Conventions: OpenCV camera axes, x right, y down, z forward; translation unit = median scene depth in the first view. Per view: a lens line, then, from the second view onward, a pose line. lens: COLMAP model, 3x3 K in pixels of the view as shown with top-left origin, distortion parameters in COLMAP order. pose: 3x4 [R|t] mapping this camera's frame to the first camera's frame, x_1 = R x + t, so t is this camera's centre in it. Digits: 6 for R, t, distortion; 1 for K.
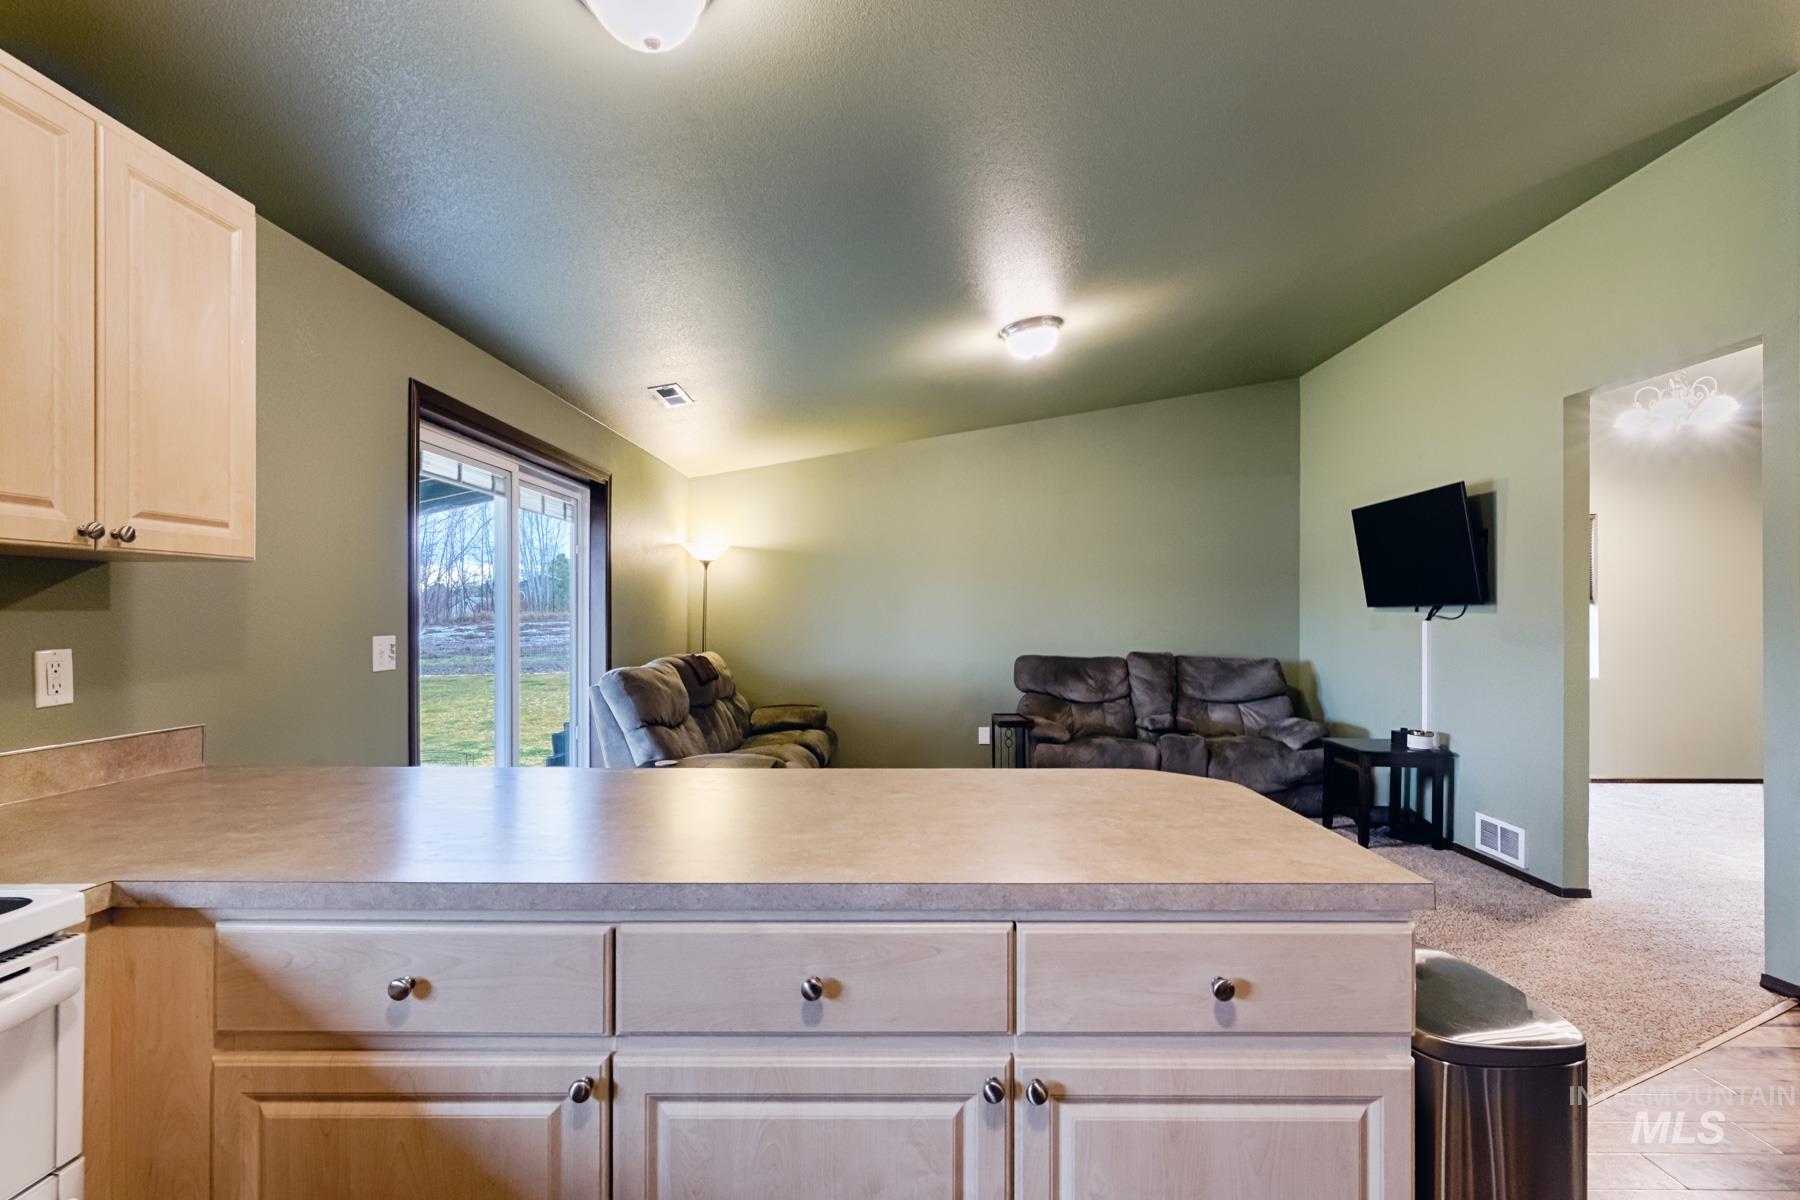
lens RADIAL K [[834.6, 0, 909.6], [0, 834.6, 615.4], [0, 0, 1]] dist [0.001732, 0.000095]
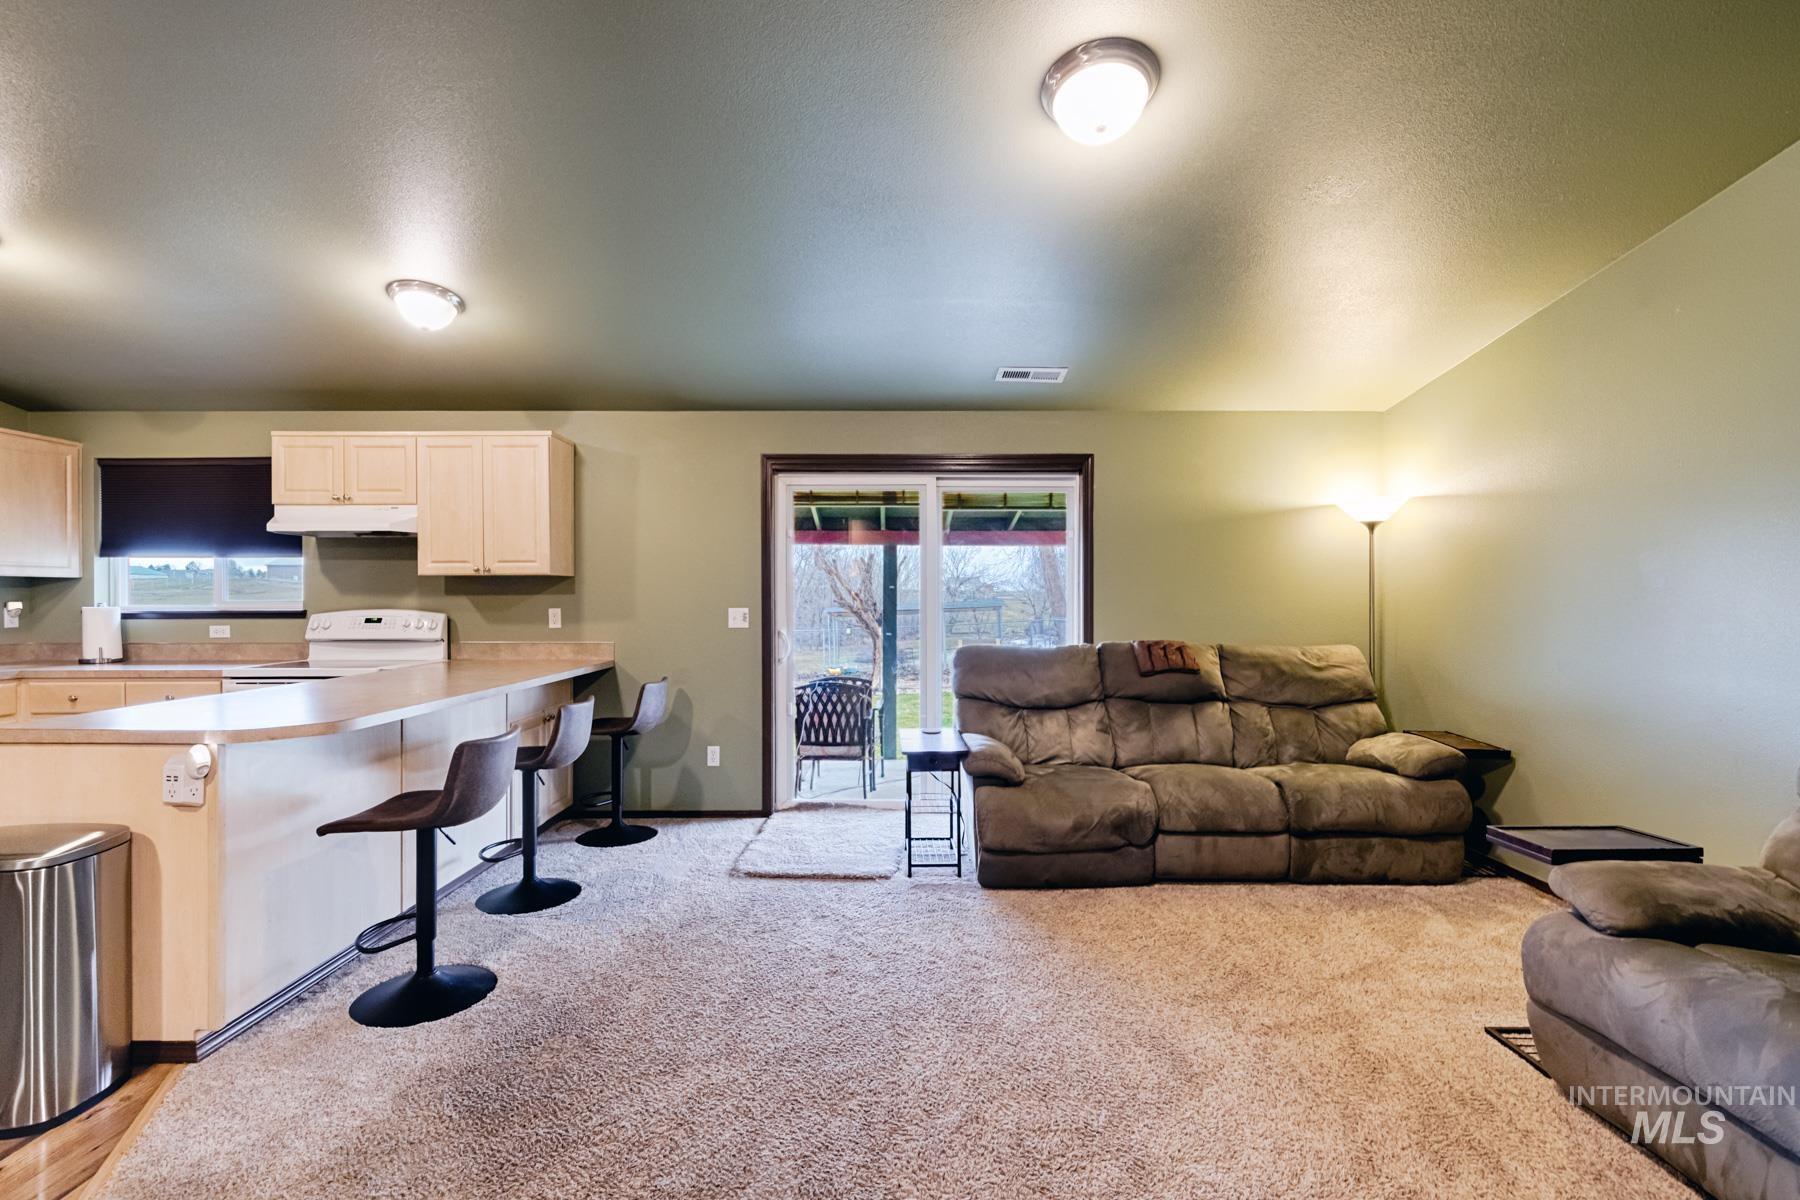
lens RADIAL K [[801.9, 0, 887.1], [0, 801.9, 601.6], [0, 0, 1]] dist [0.001390, 0.000093]
pose [[0.003168, 0.001822, -0.999993, 0.589486], [-0.000533, 0.999998, 0.001821, 0.004207], [0.999995, 0.000527, 0.003169, 0.733982]]
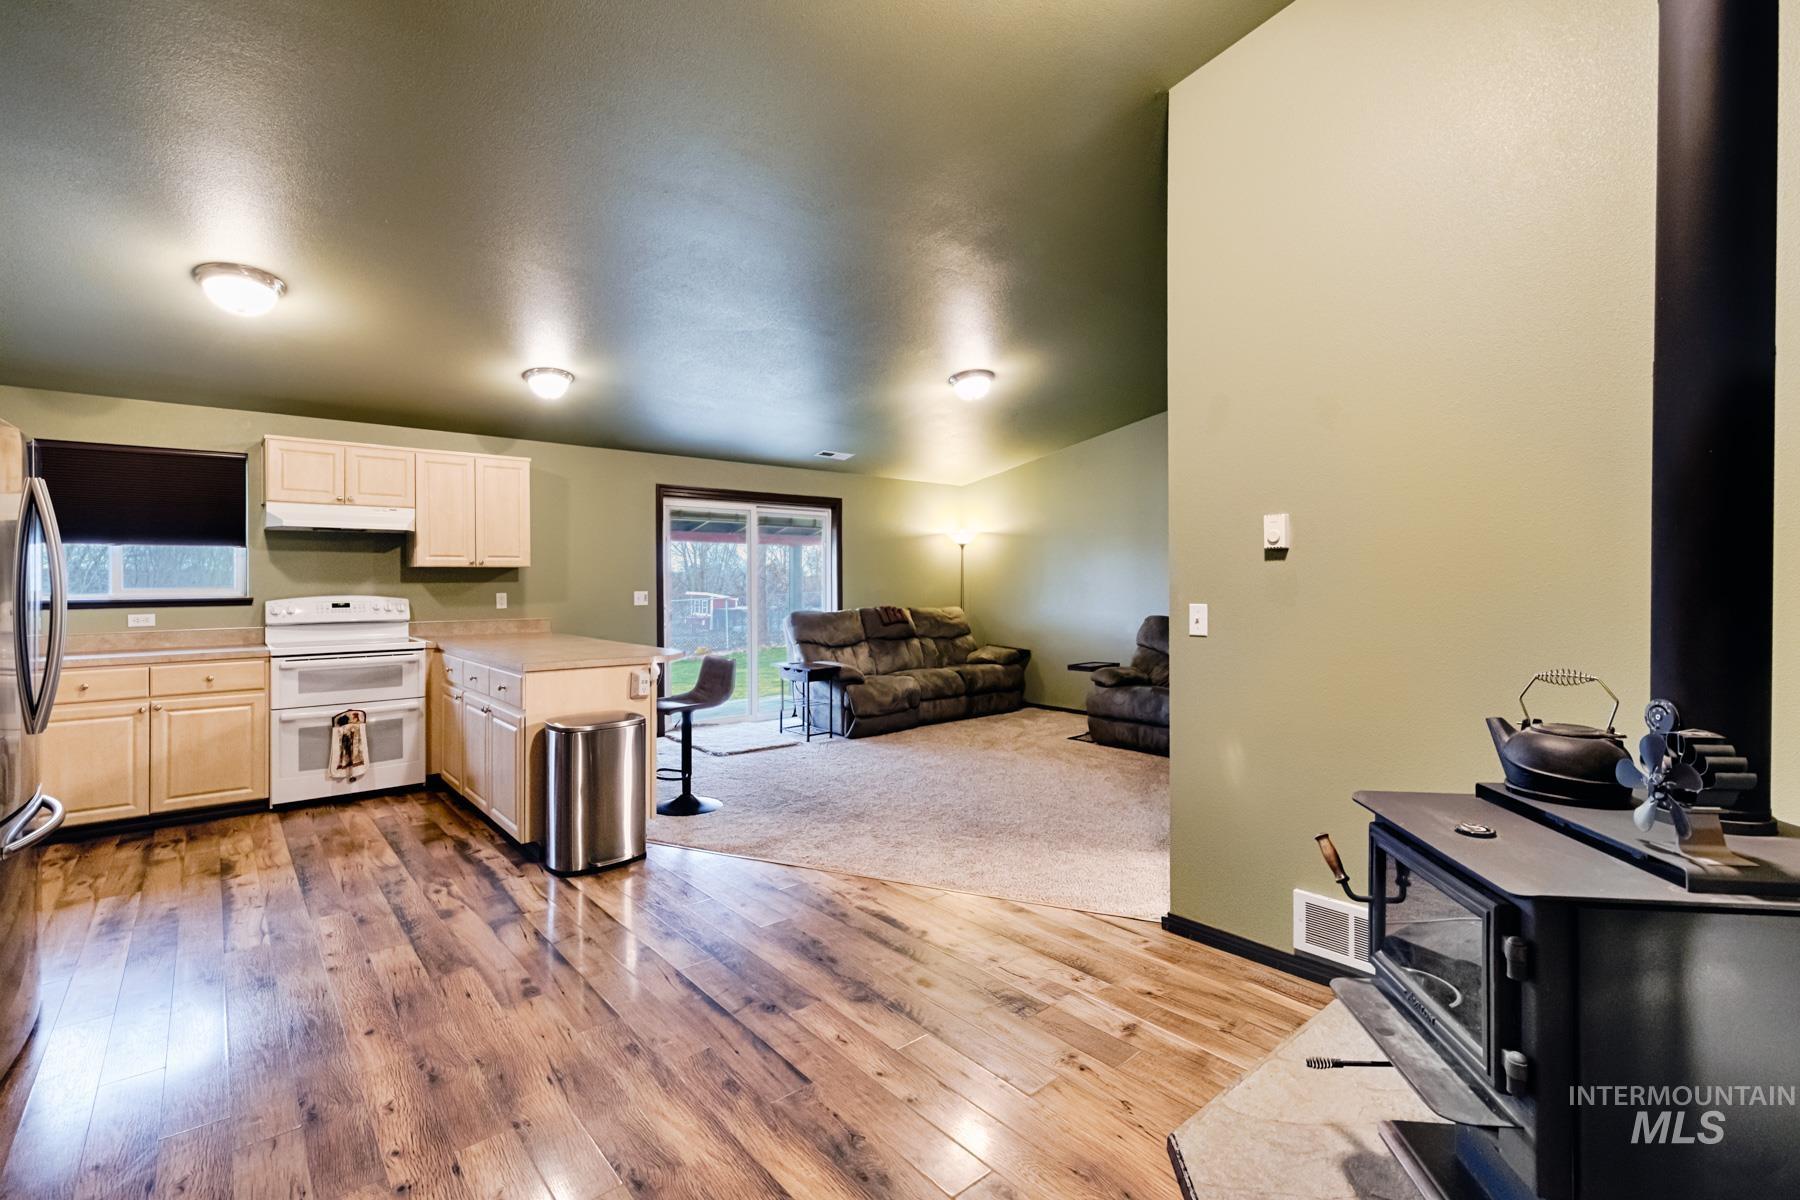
lens RADIAL K [[804.5, 0, 892.8], [0, 804.5, 578.9], [0, 0, 1]] dist [-0.000947, 0.000052]
pose [[0.651599, -0.007225, -0.758529, 0.933868], [0.004396, 0.999974, -0.005748, 0.002558], [0.758551, 0.000411, 0.651614, 0.007997]]
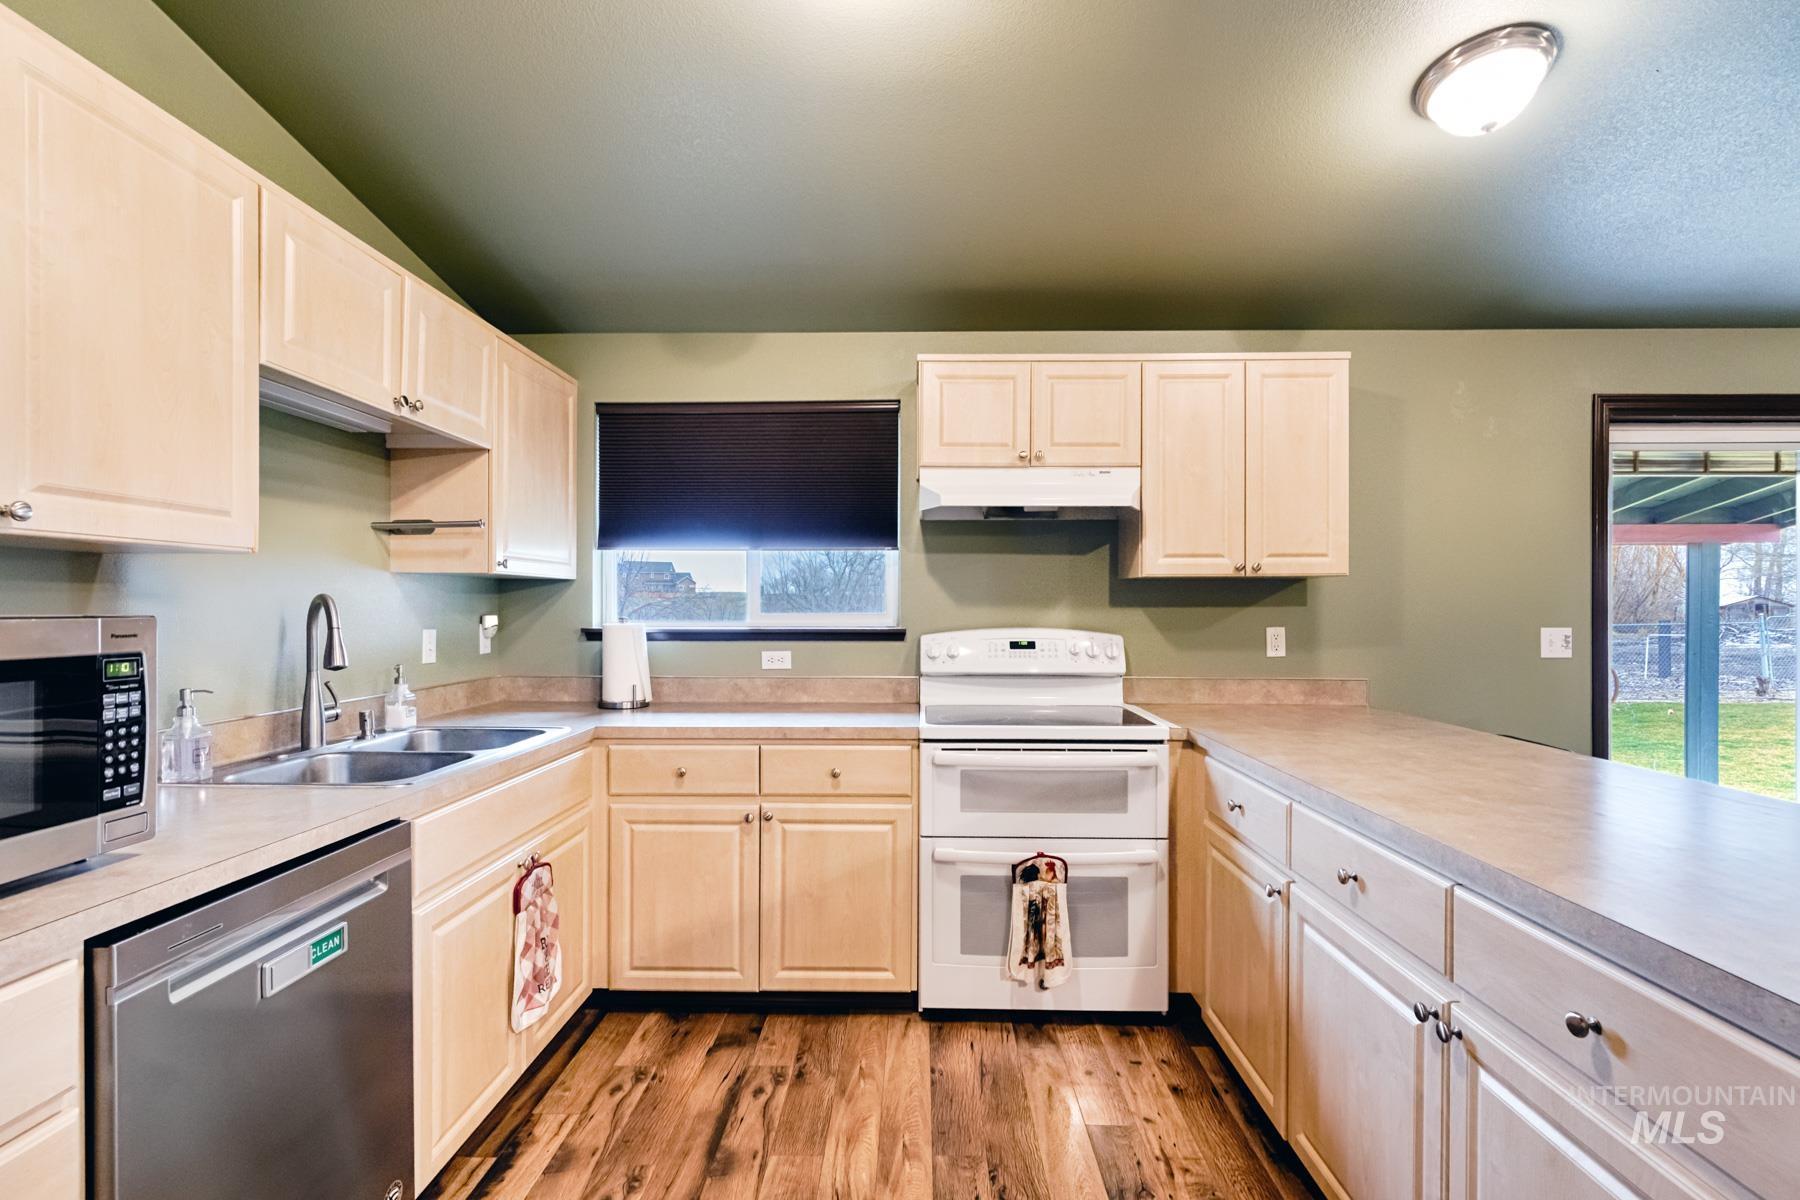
lens RADIAL K [[809.7, 0, 902.3], [0, 809.7, 610.0], [0, 0, 1]] dist [0.001105, 0.000015]
pose [[-0.016998, 0.001572, -0.999854, 0.284959], [-0.003213, 0.999994, 0.001627, 0.000542], [0.999850, 0.003241, -0.016993, 0.064590]]
